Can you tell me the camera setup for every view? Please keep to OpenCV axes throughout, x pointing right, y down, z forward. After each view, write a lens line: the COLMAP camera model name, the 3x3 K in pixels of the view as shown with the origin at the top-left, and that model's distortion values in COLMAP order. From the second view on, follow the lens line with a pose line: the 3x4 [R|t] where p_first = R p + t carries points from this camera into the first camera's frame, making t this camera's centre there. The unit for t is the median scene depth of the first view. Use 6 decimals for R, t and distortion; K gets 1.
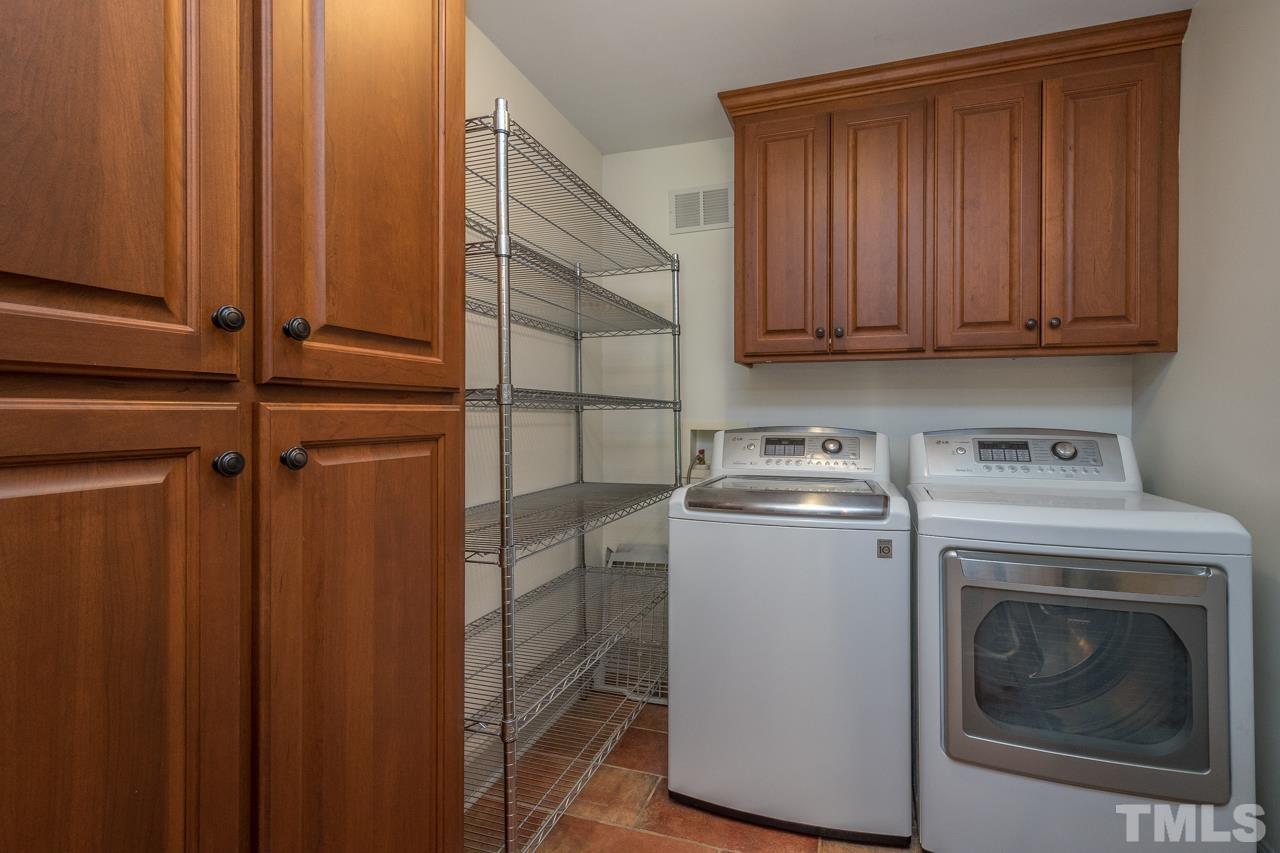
lens RADIAL K [[605.6, 0, 666.4], [0, 605.6, 418.2], [0, 0, 1]] dist [0.009675, -0.000049]
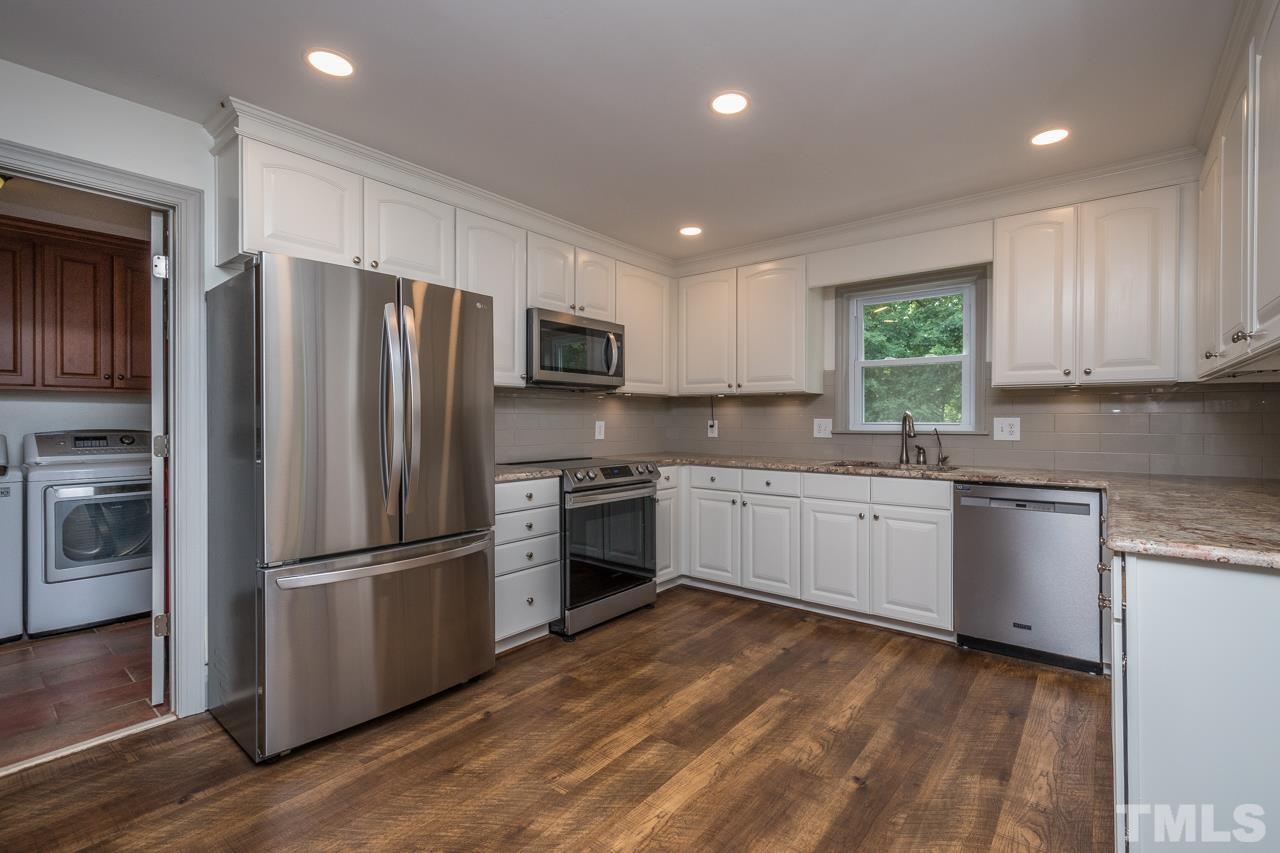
lens RADIAL K [[563.5, 0, 629.0], [0, 563.5, 418.7], [0, 0, 1]] dist [0.003925, 0.000336]
pose [[0.364139, 0.001574, 0.931343, -0.486107], [-0.001405, 0.999998, -0.001141, -0.017792], [-0.931344, -0.000894, 0.364141, -1.230233]]
